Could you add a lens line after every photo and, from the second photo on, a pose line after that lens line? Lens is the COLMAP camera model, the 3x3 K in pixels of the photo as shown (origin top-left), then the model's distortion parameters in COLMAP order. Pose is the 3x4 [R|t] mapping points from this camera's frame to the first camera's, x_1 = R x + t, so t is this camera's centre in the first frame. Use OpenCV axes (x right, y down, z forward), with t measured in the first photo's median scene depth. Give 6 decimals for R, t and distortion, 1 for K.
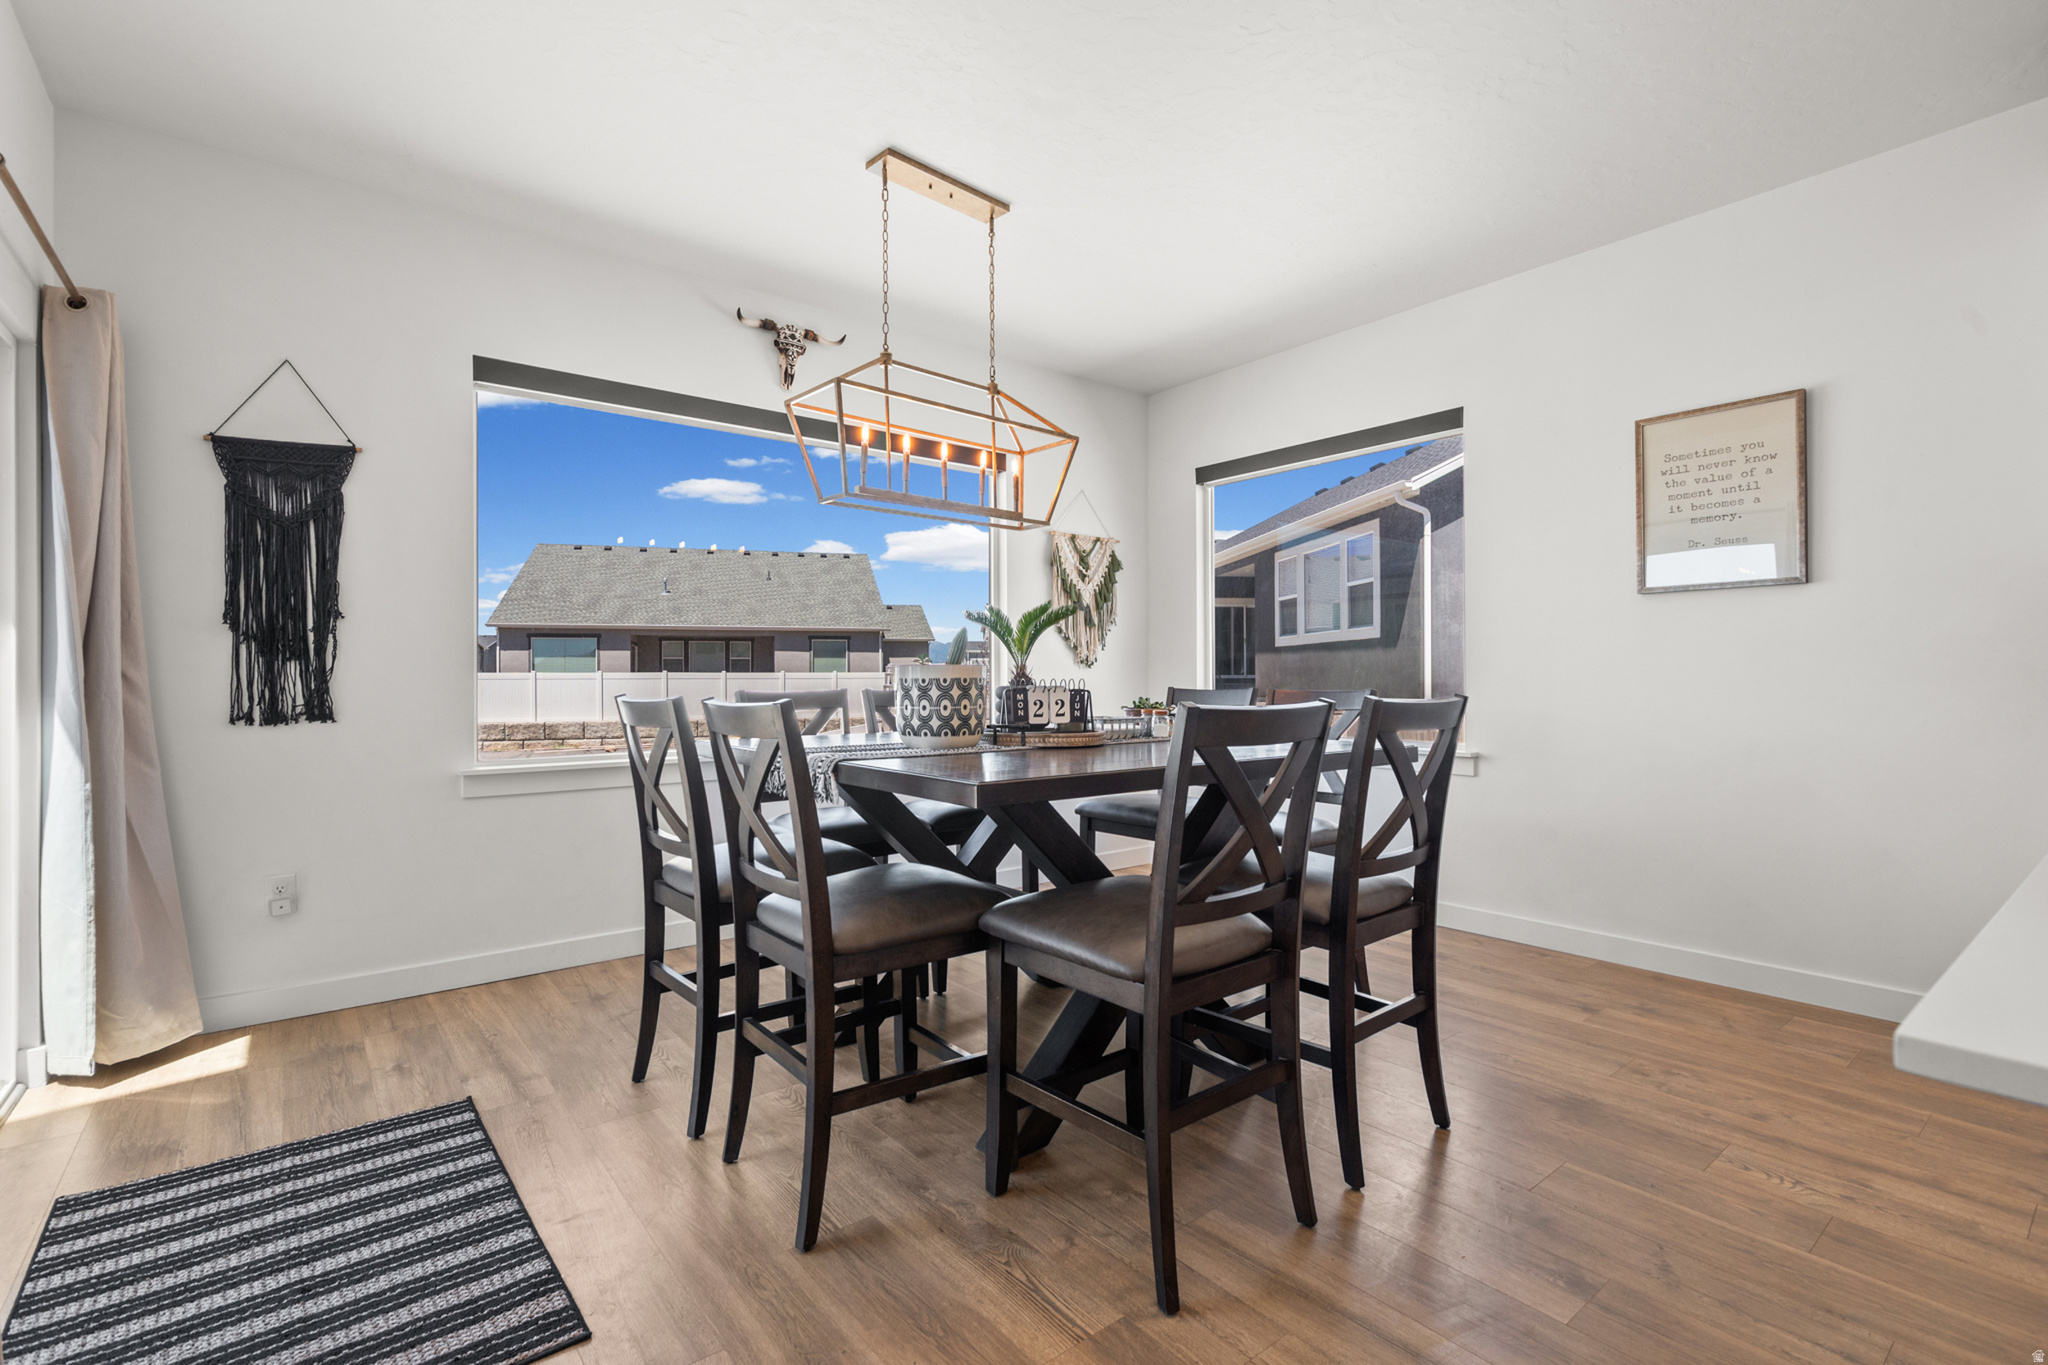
lens RADIAL K [[926.7, 0, 1019.9], [0, 926.7, 681.3], [0, 0, 1]] dist [0.000940, -0.000084]
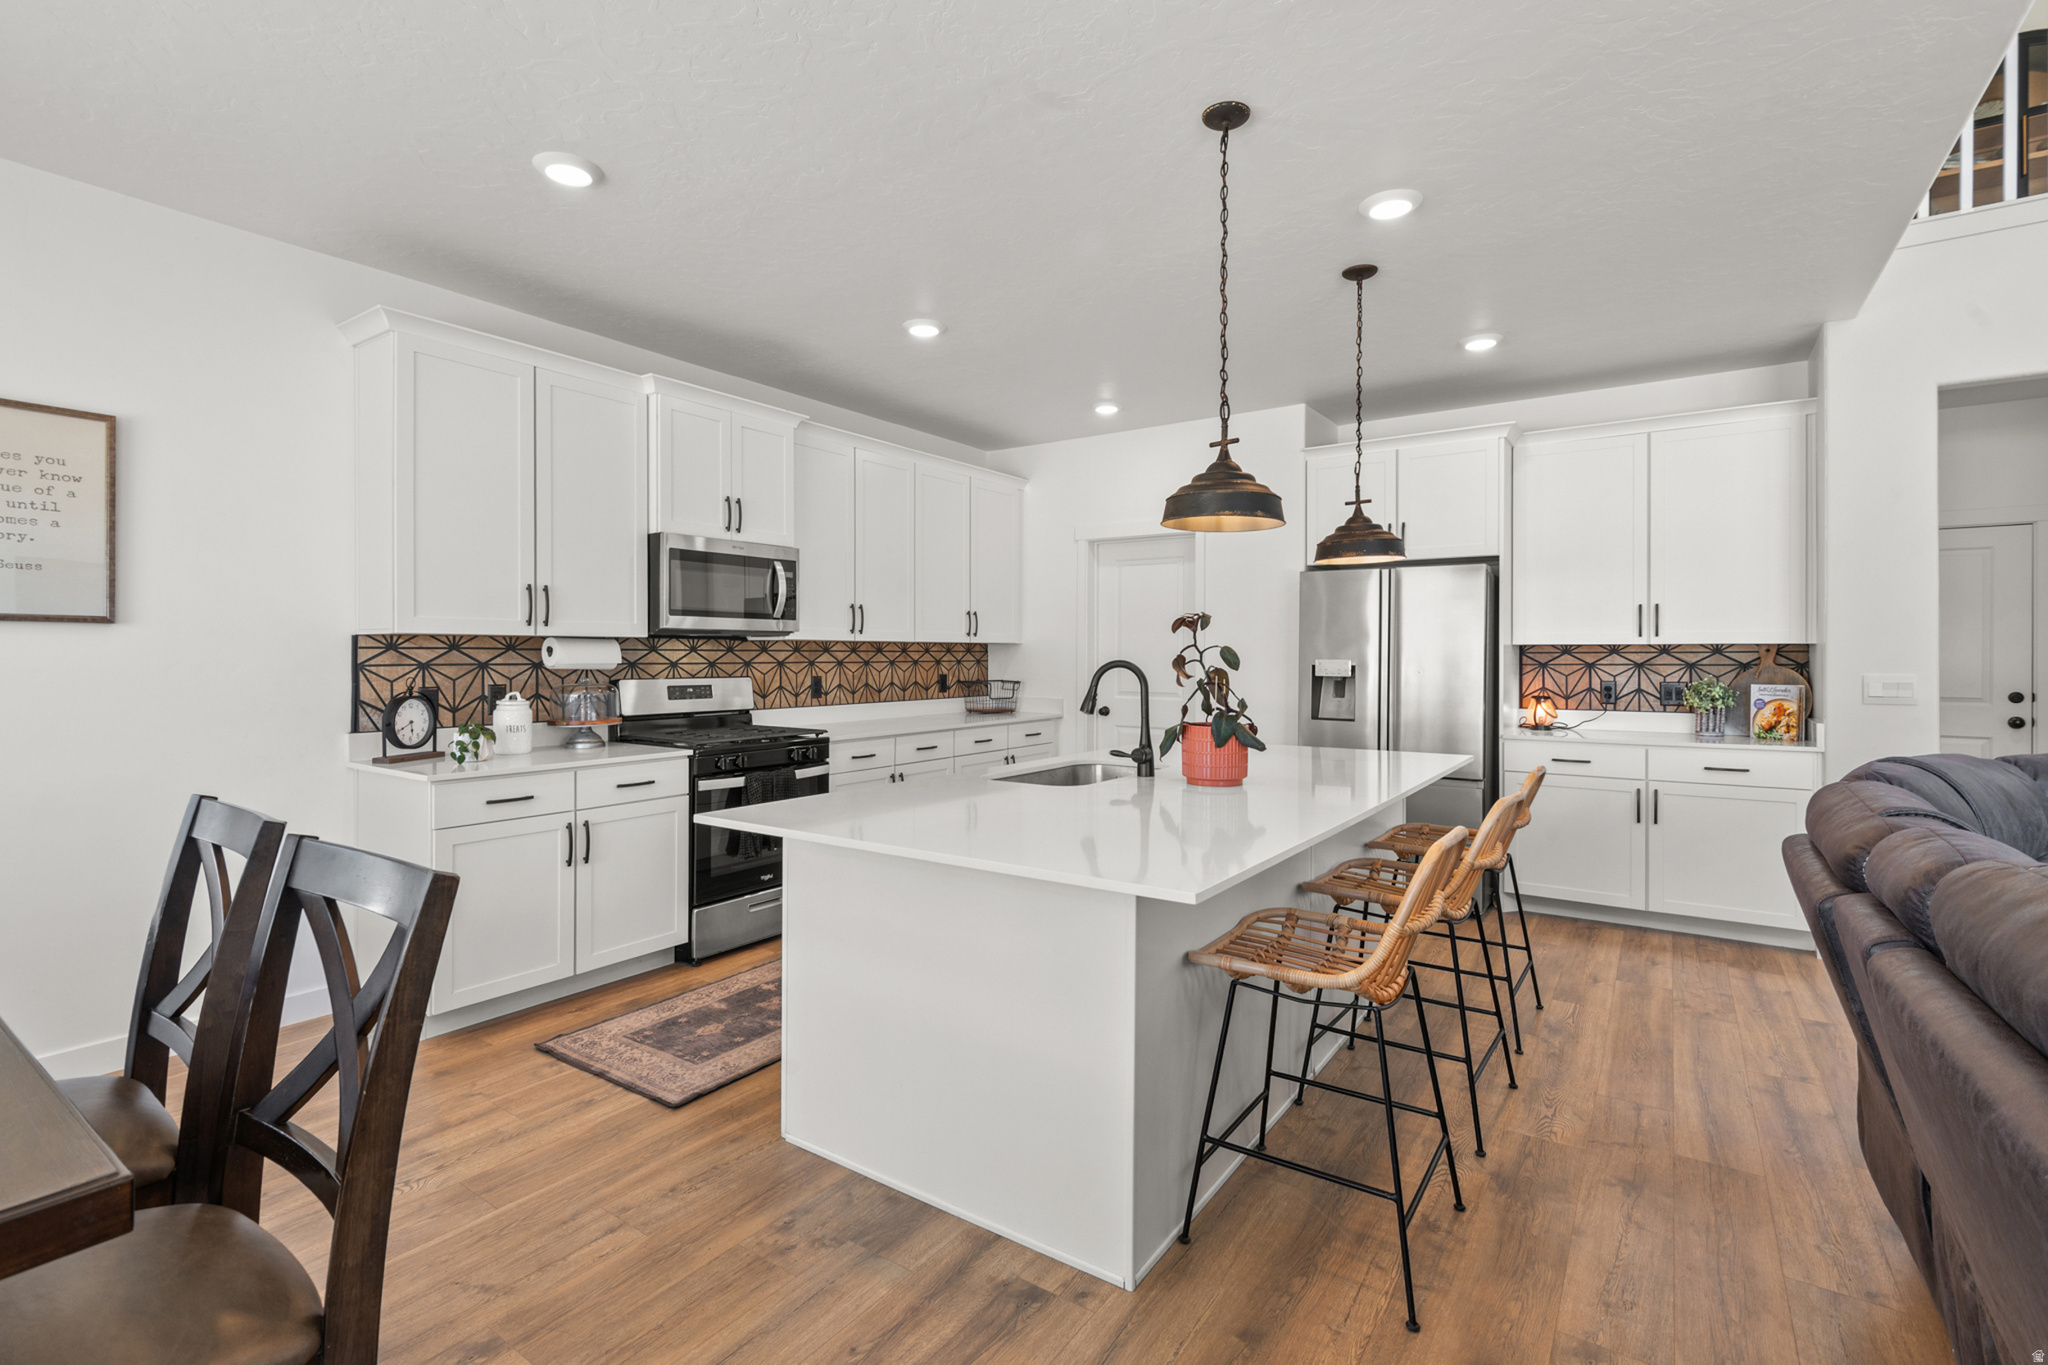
lens RADIAL K [[939.5, 0, 1018.7], [0, 939.5, 651.6], [0, 0, 1]] dist [-0.001872, -0.001388]
pose [[-0.290115, 0.006393, 0.956971, -0.300266], [0.000001, 0.999978, -0.006680, -0.066590], [-0.956992, -0.001937, -0.290108, 0.371425]]
